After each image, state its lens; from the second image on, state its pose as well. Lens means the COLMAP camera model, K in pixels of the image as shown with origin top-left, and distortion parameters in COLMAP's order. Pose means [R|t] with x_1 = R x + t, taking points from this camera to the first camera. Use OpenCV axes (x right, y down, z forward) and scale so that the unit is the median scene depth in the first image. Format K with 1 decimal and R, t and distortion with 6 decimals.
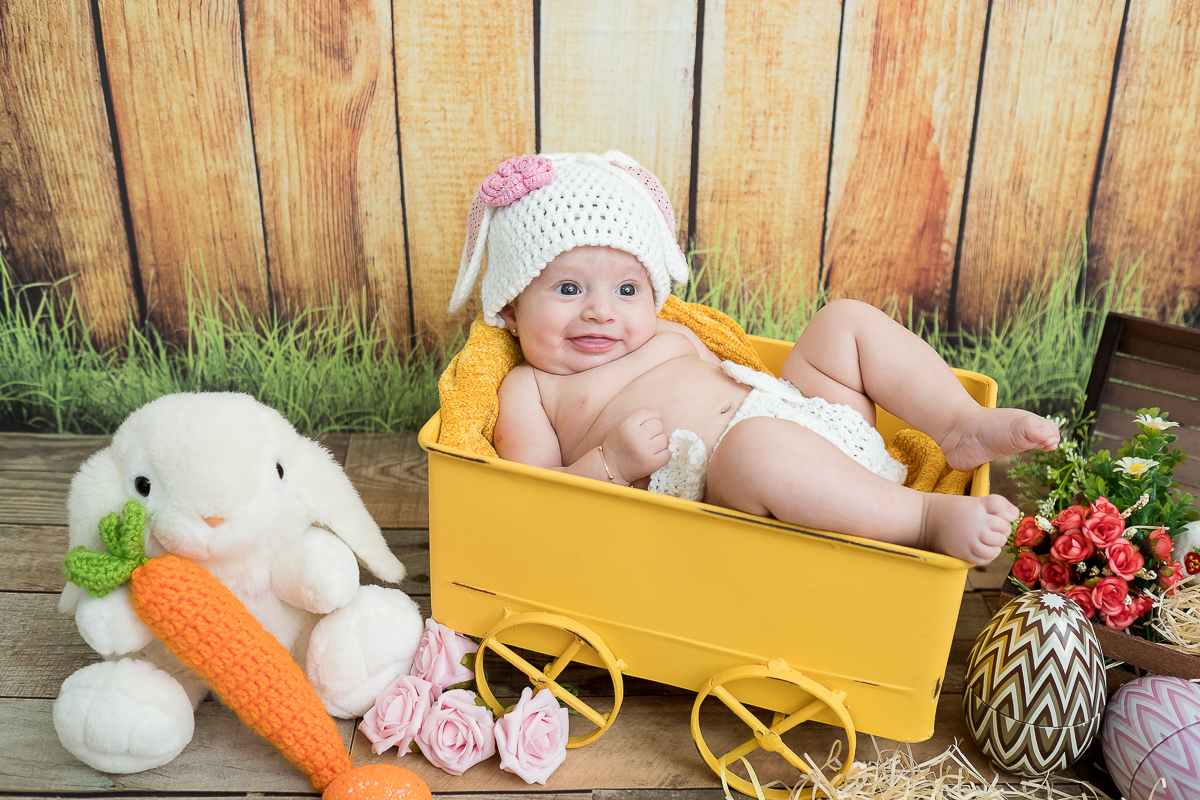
lens RADIAL K [[1212.9, 0, 602.9], [0, 1212.9, 406.6], [0, 0, 1]] dist [-0.028571, 0.041094]
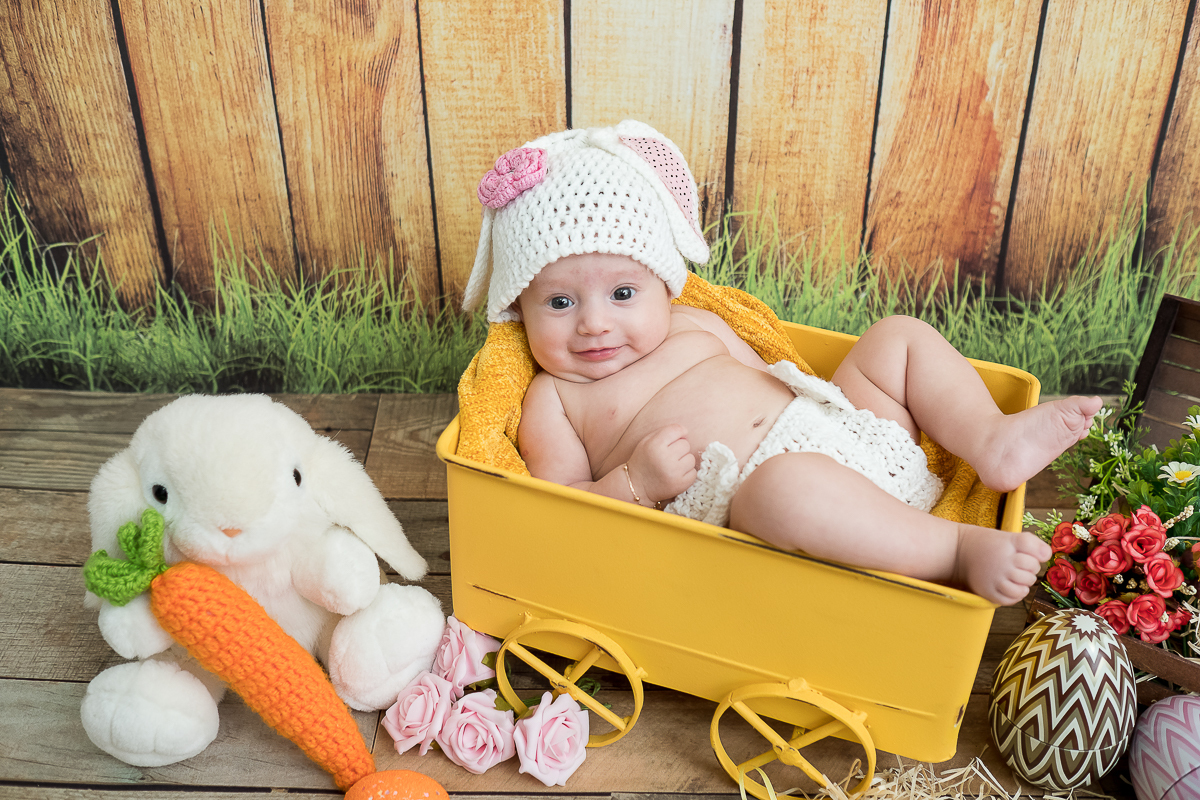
lens RADIAL K [[1212.9, 0, 602.9], [0, 1212.9, 406.6], [0, 0, 1]] dist [-0.028571, 0.041094]
pose [[0.999052, 0.012235, -0.041781, 0.016104], [-0.007775, 0.994411, 0.105290, -0.078051], [0.042836, -0.104865, 0.993563, 0.024849]]
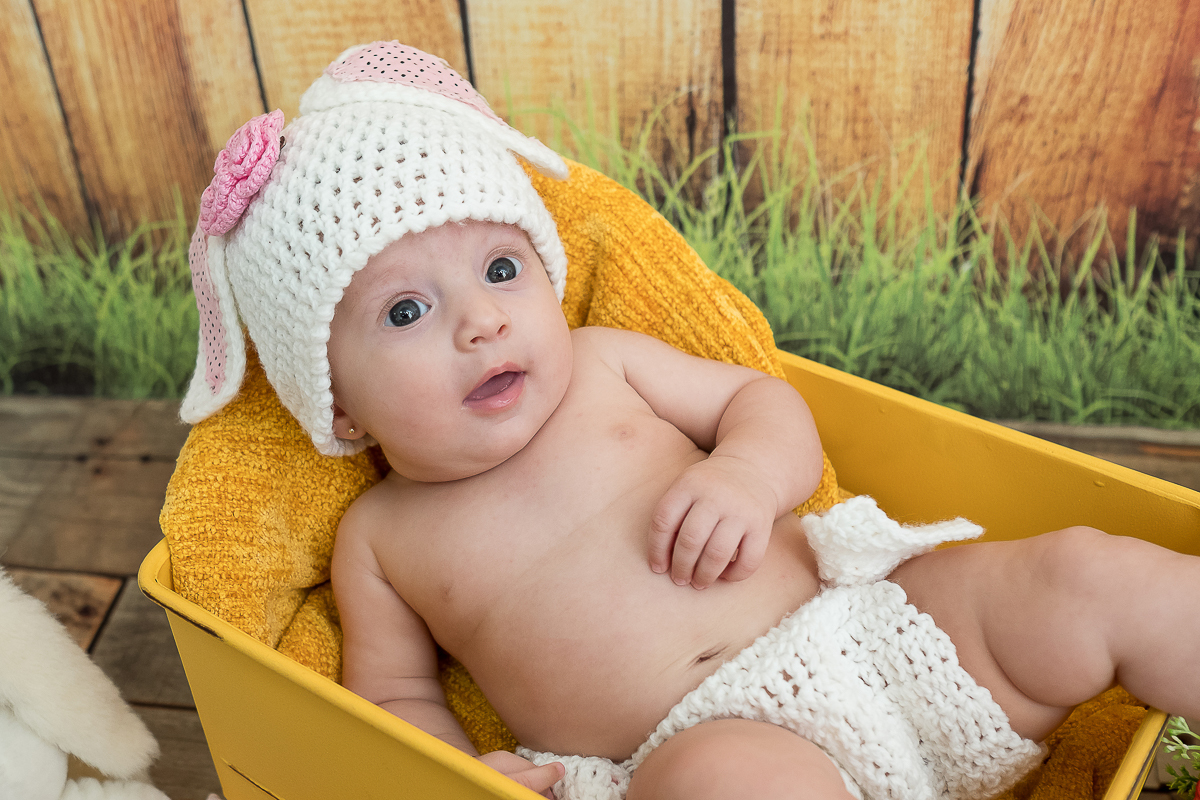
lens RADIAL K [[1389.8, 0, 521.7], [0, 1389.8, 341.0], [0, 0, 1]] dist [-0.027982, 0.023268]
pose [[0.972075, 0.030499, -0.232681, 0.136859], [0.004390, 0.988981, 0.147975, -0.132896], [0.234631, -0.144864, 0.961230, 0.326765]]
